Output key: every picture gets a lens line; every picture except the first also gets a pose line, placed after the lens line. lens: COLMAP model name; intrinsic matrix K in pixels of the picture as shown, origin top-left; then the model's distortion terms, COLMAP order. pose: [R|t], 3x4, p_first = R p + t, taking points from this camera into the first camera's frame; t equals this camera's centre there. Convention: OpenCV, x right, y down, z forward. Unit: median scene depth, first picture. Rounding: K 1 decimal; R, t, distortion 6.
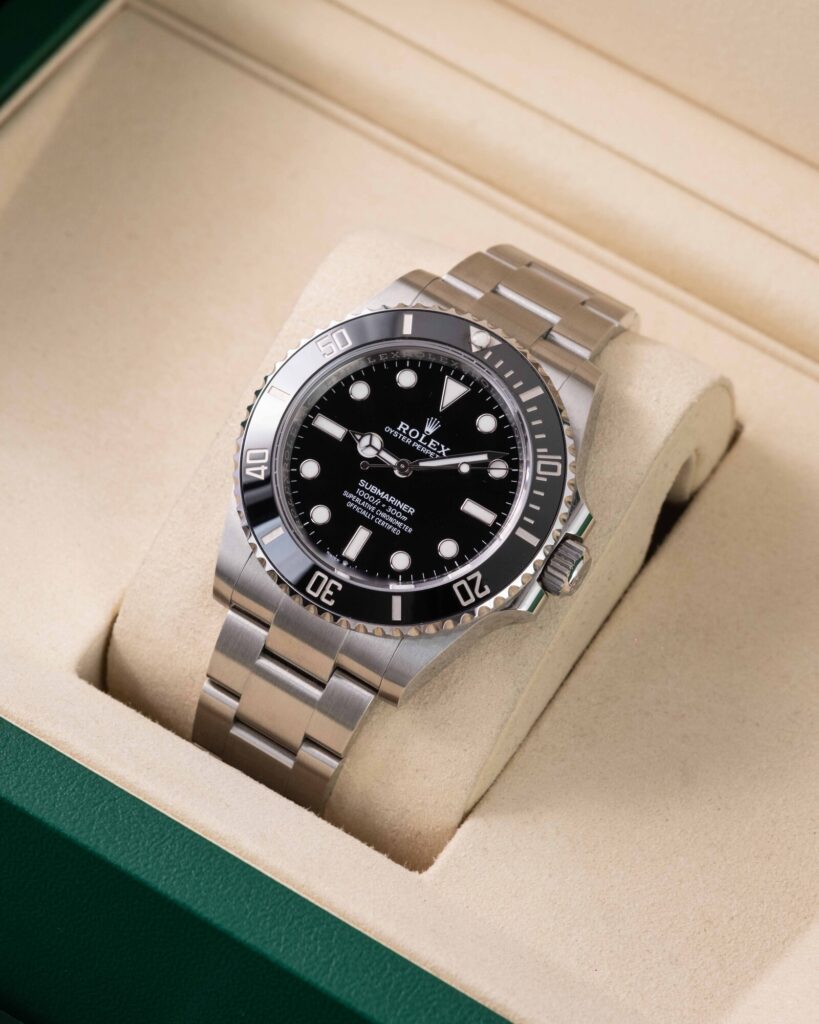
lens RADIAL K [[3940.5, 0, 409.3], [0, 3940.5, 511.3], [0, 0, 1]] dist [0.243123, 0.000000]
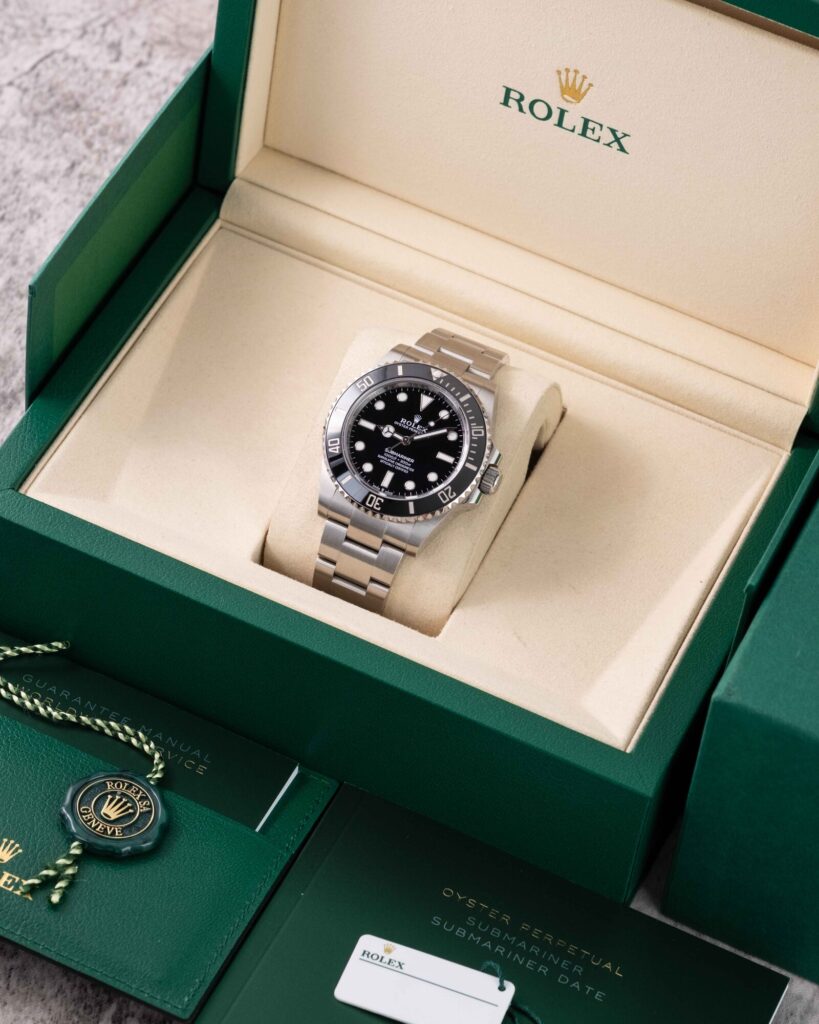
lens RADIAL K [[3940.5, 0, 409.6], [0, 3940.5, 512.4], [0, 0, 1]] dist [0.243123, 0.000000]
pose [[0.992693, -0.102299, 0.063989, -0.132027], [0.104646, 0.993912, -0.034467, 0.095066], [-0.060074, 0.040911, 0.997355, -1.014680]]
